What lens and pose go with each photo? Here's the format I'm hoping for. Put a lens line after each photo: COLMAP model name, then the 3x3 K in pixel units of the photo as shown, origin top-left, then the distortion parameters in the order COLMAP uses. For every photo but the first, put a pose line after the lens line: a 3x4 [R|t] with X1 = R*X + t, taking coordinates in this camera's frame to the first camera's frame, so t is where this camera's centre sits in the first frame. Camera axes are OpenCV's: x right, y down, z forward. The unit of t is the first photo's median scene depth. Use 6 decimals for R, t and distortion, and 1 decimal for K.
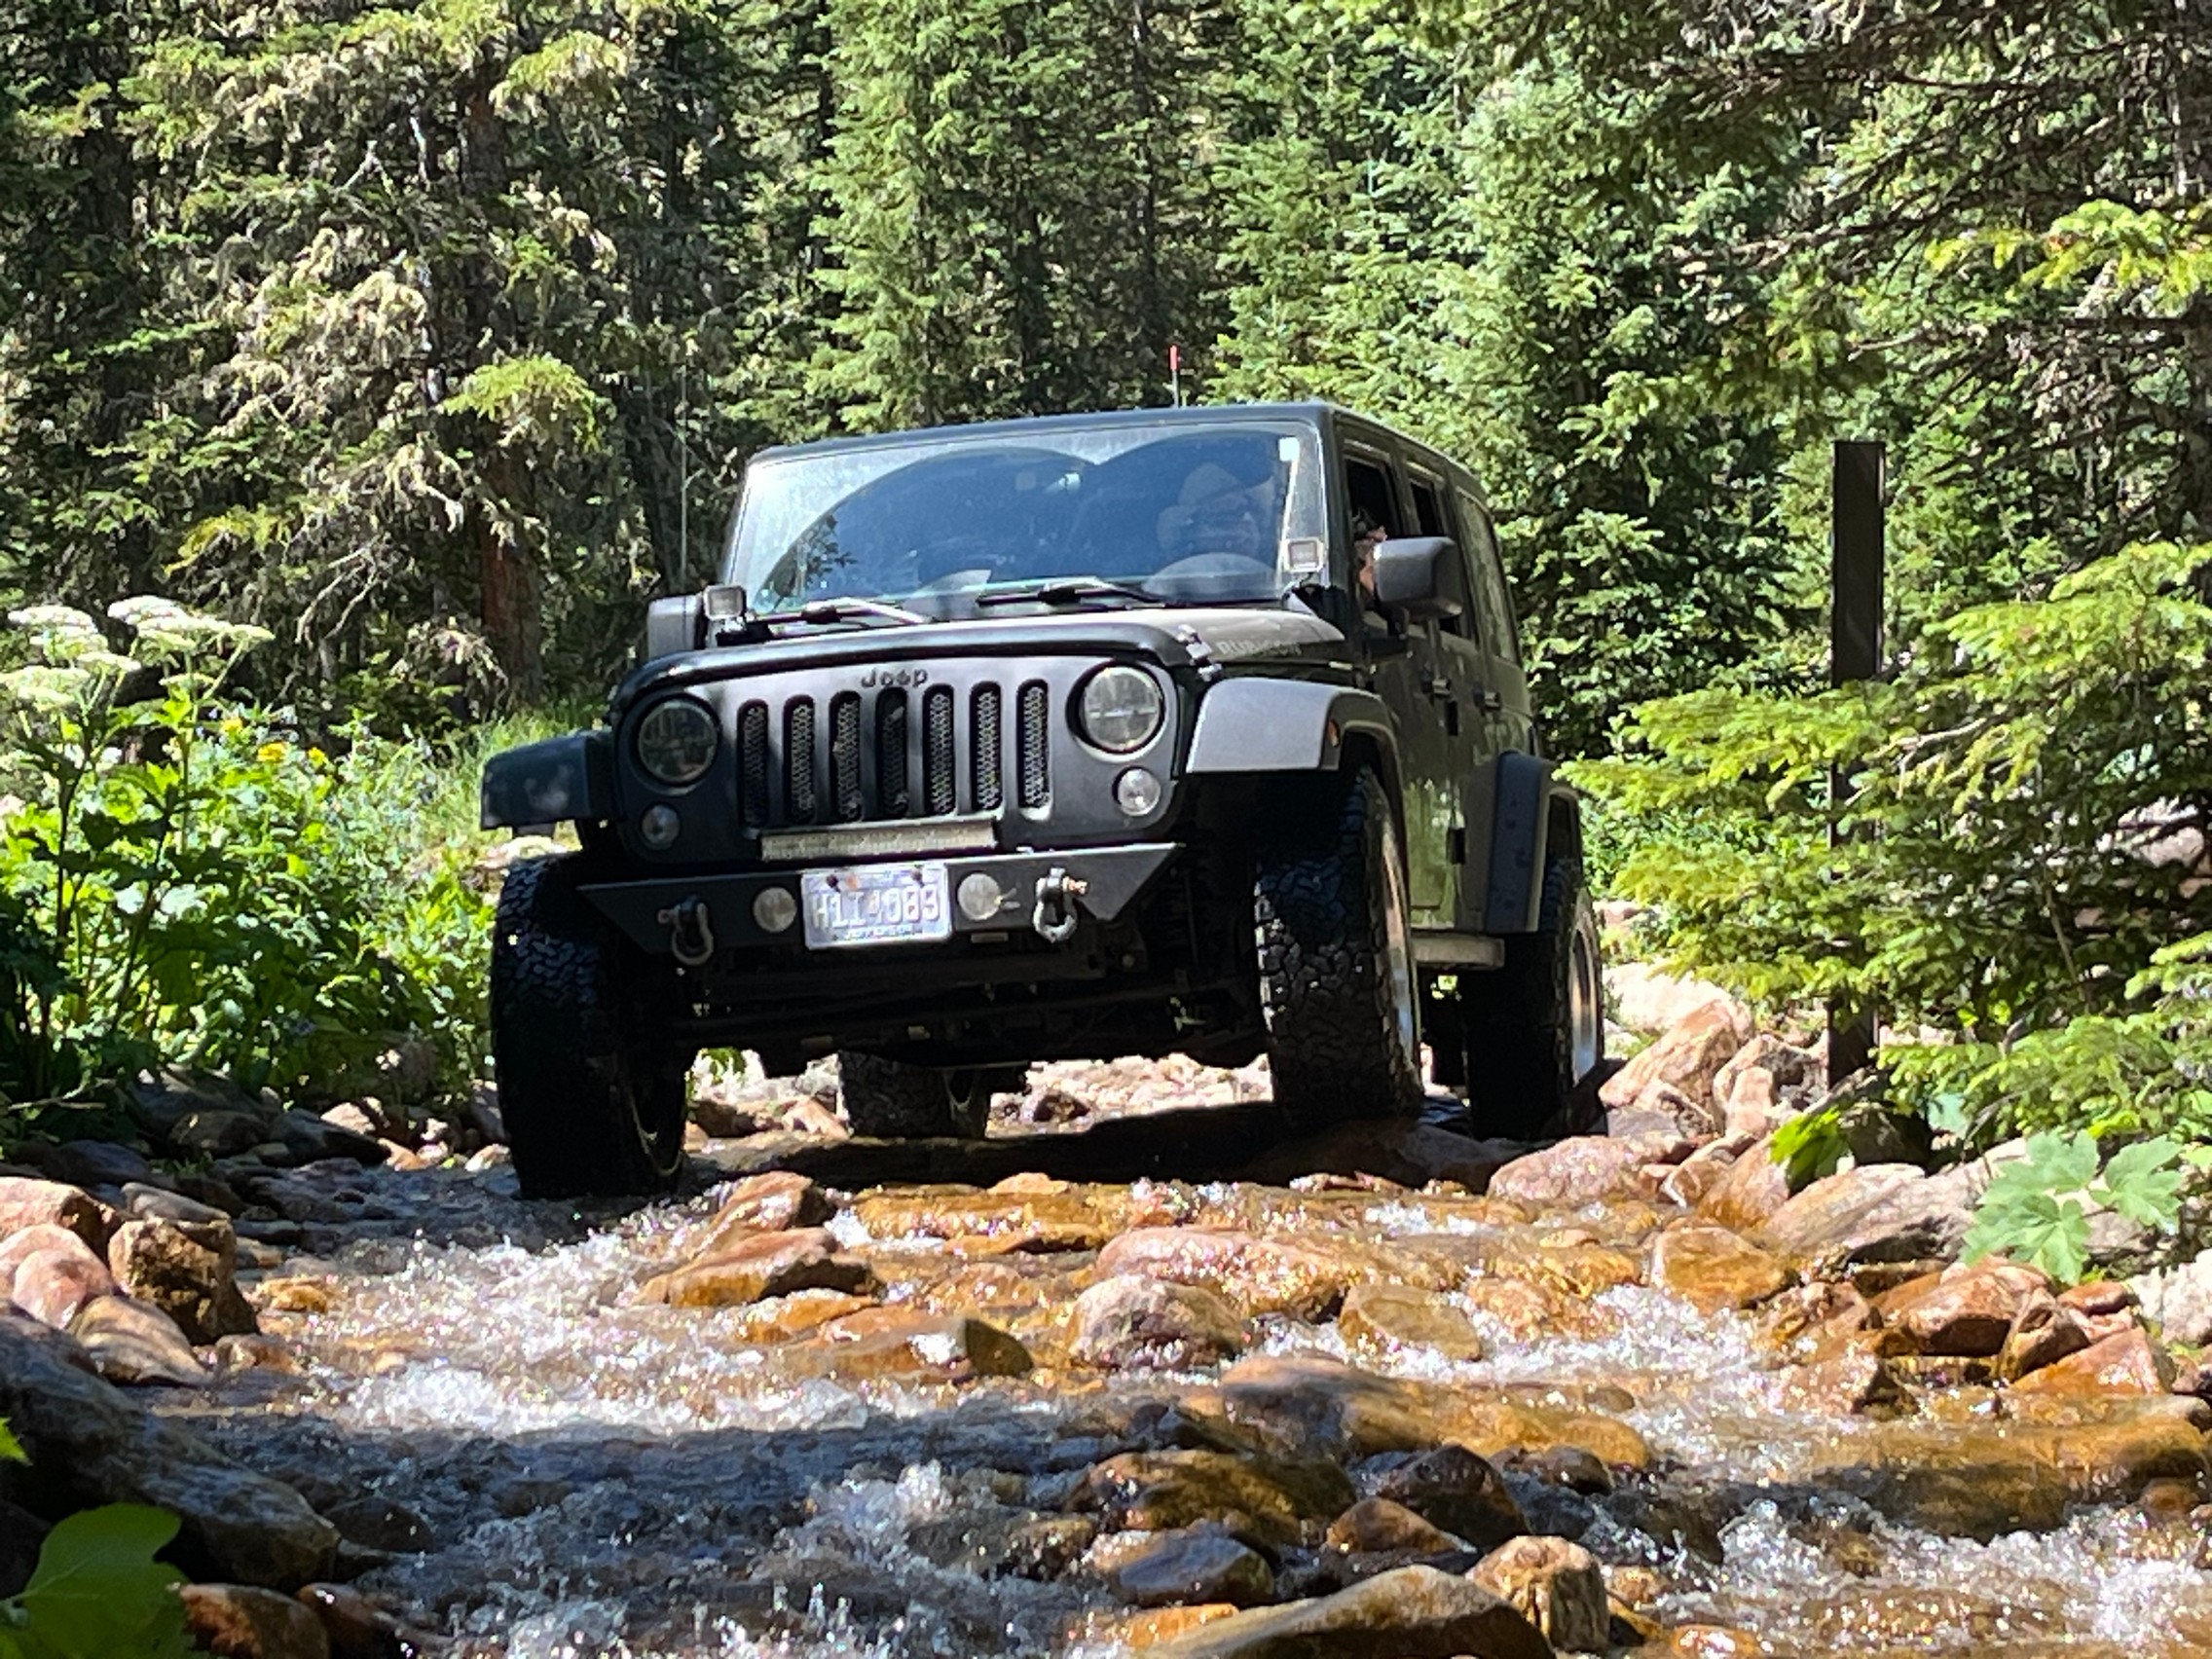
lens RADIAL K [[5914.5, 0, 1115.0], [0, 5914.5, 736.5], [0, 0, 1]] dist [0.237852, -0.689350]
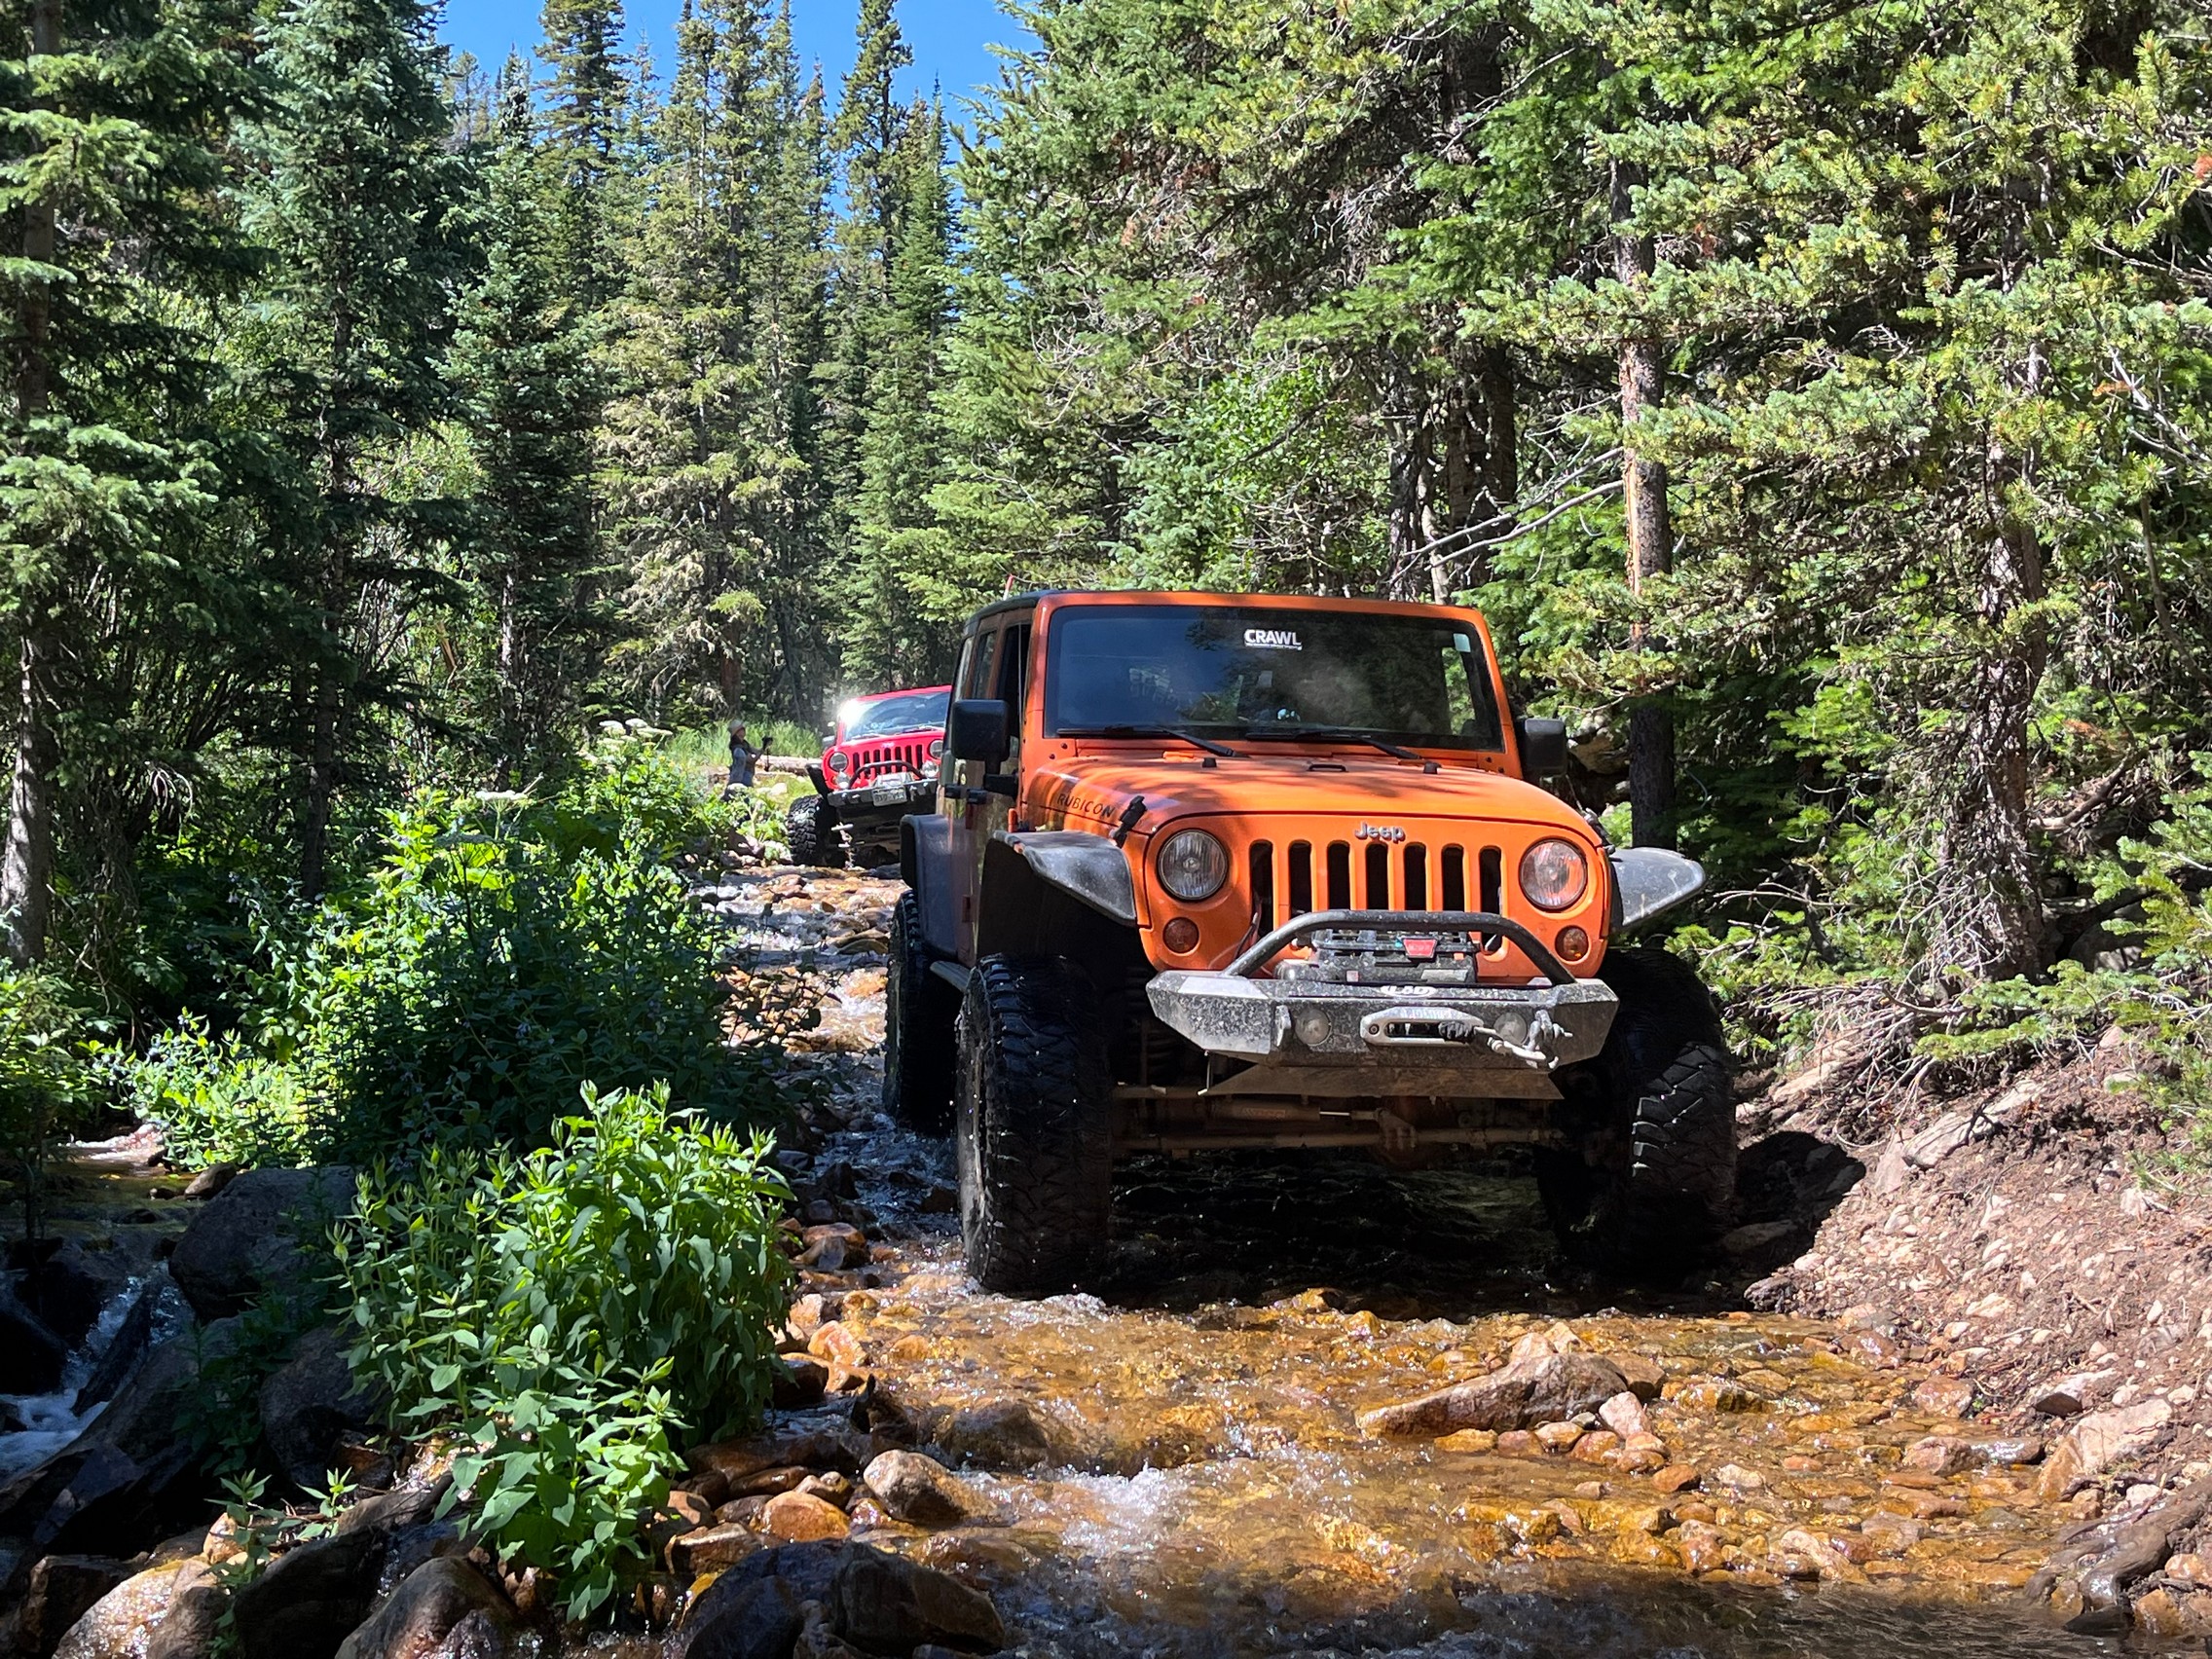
lens RADIAL K [[2775.6, 0, 1158.6], [0, 2775.6, 820.0], [0, 0, 1]] dist [0.152621, -0.574674]
pose [[0.997860, 0.036017, 0.054582, 0.029611], [-0.038320, 0.998393, 0.041748, -0.018615], [-0.052991, -0.043750, 0.997636, -0.317096]]
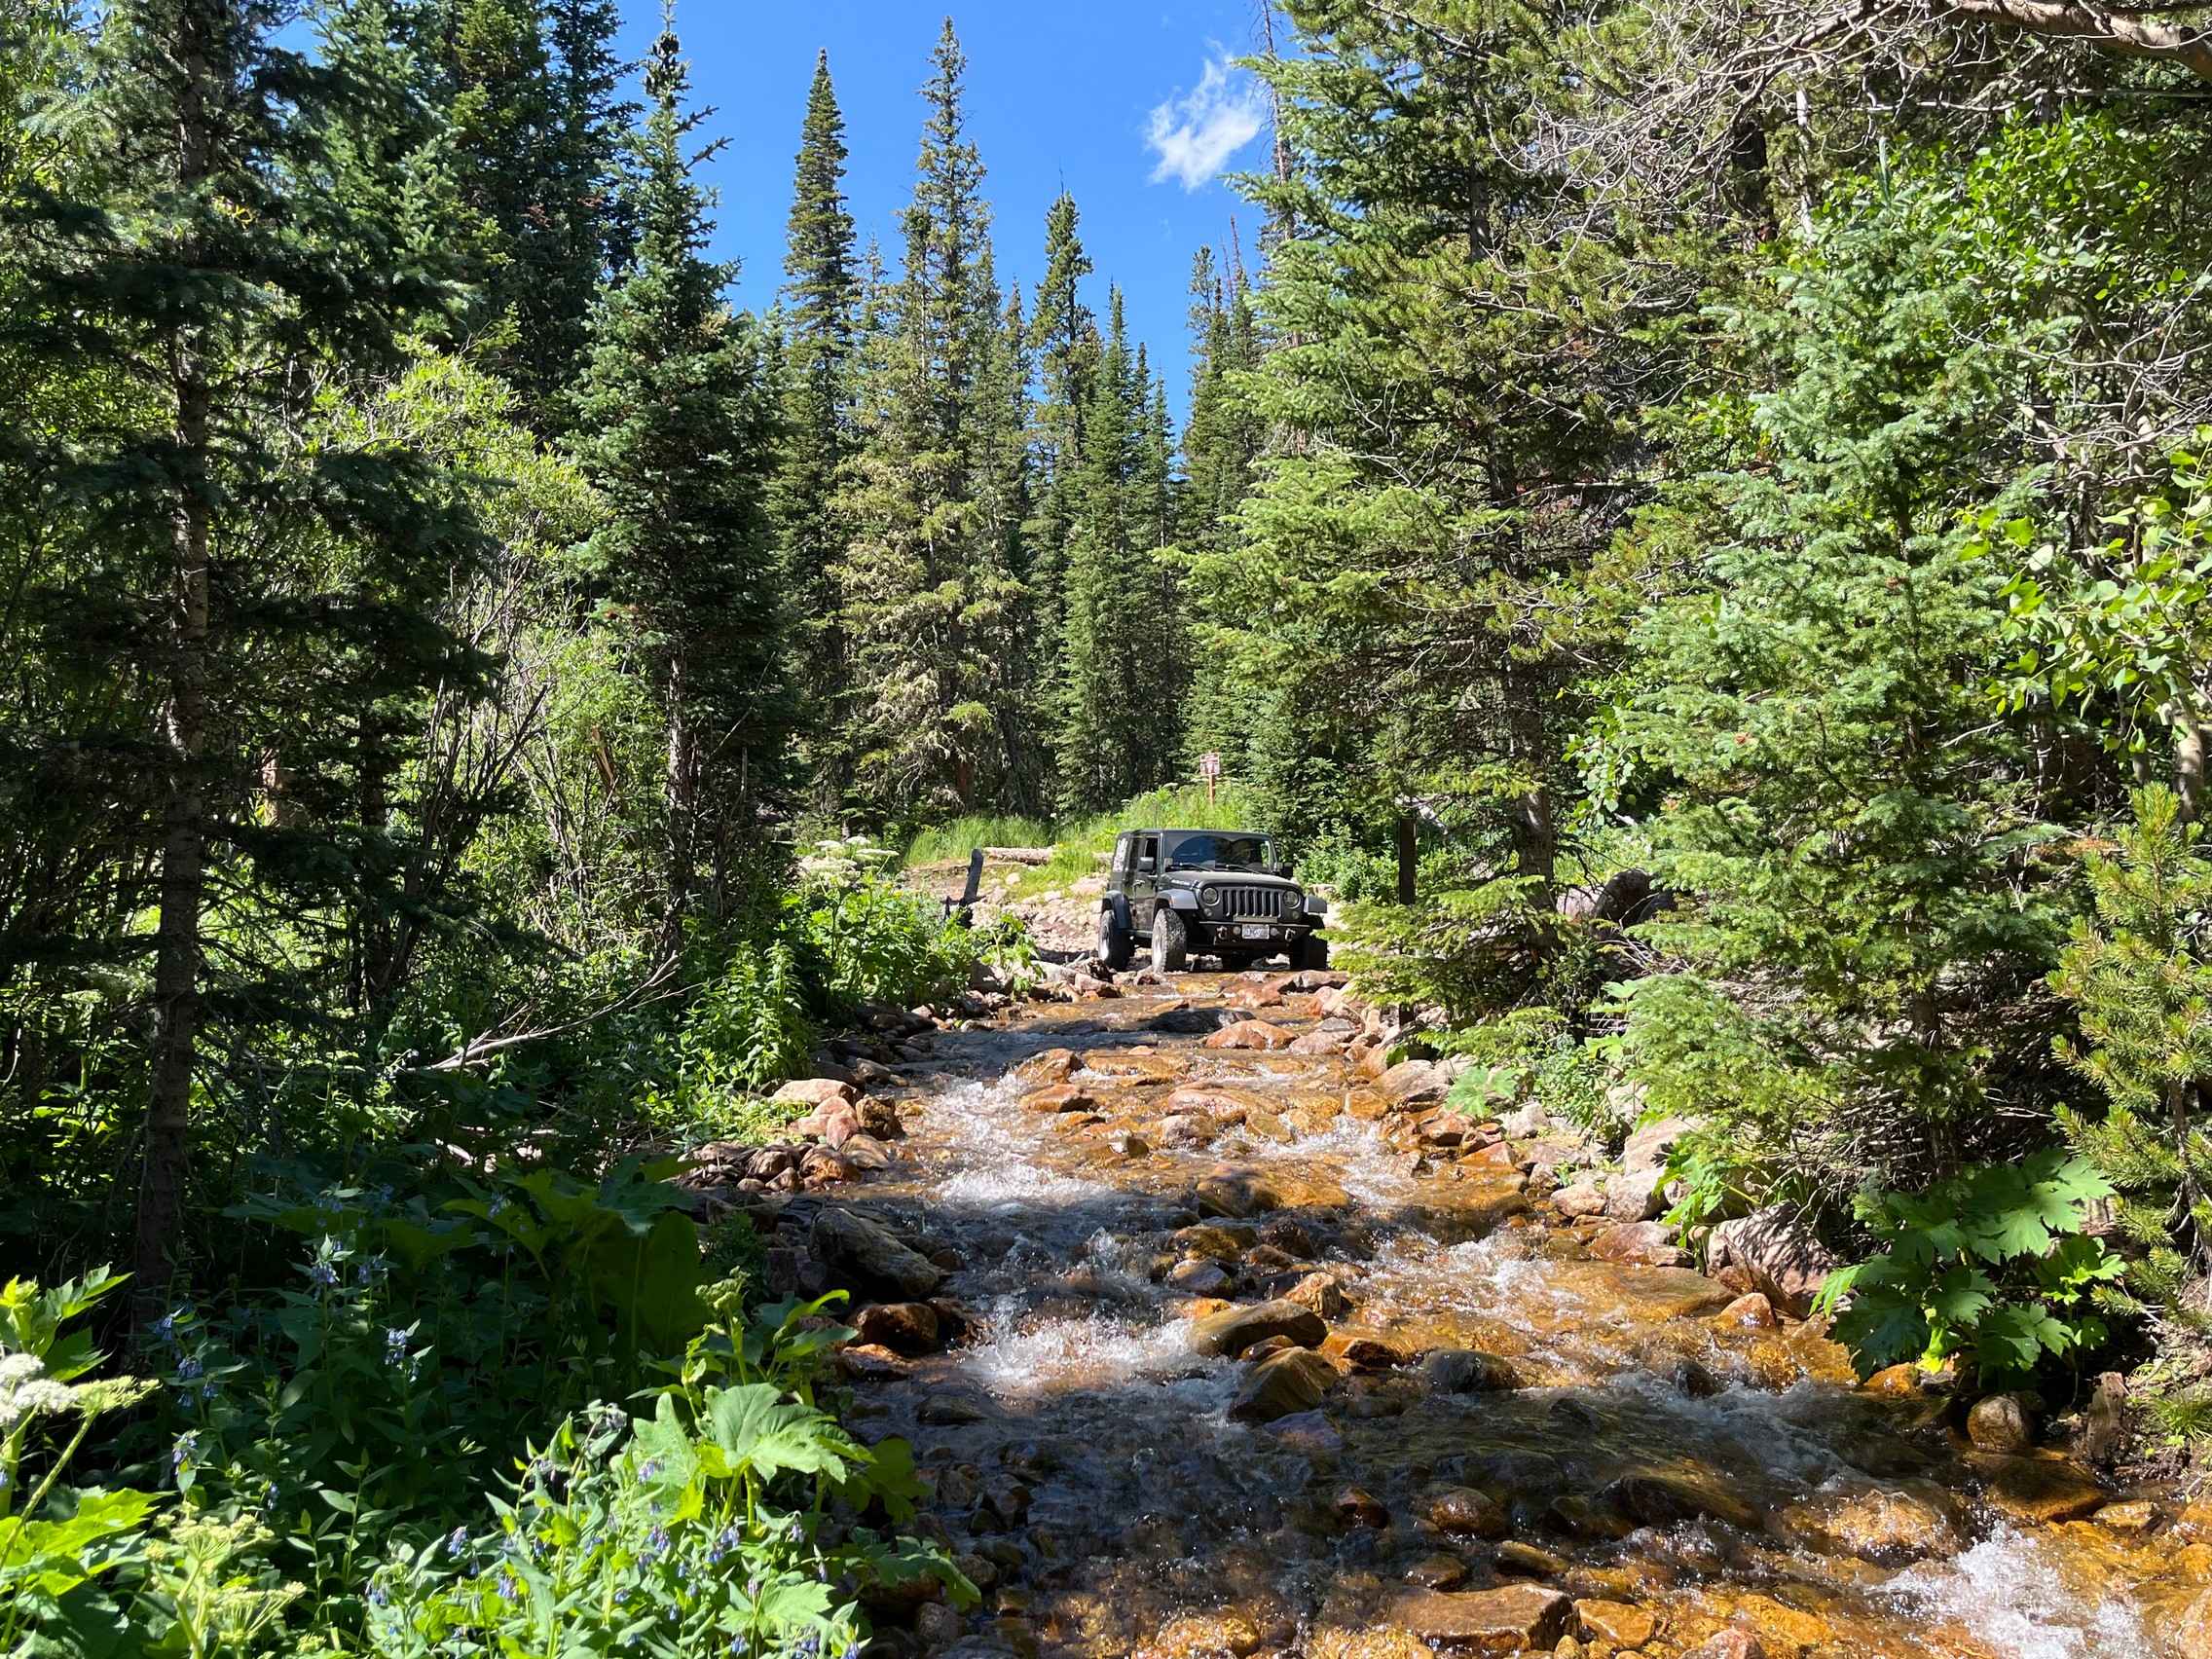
lens RADIAL K [[1903.0, 0, 1106.0], [0, 1903.0, 829.5], [0, 0, 1]] dist [0.085373, -0.007057]
pose [[0.999651, -0.006564, -0.025584, -0.002225], [0.007180, 0.999684, 0.024078, -0.020345], [0.025417, -0.024253, 0.999383, -0.001081]]
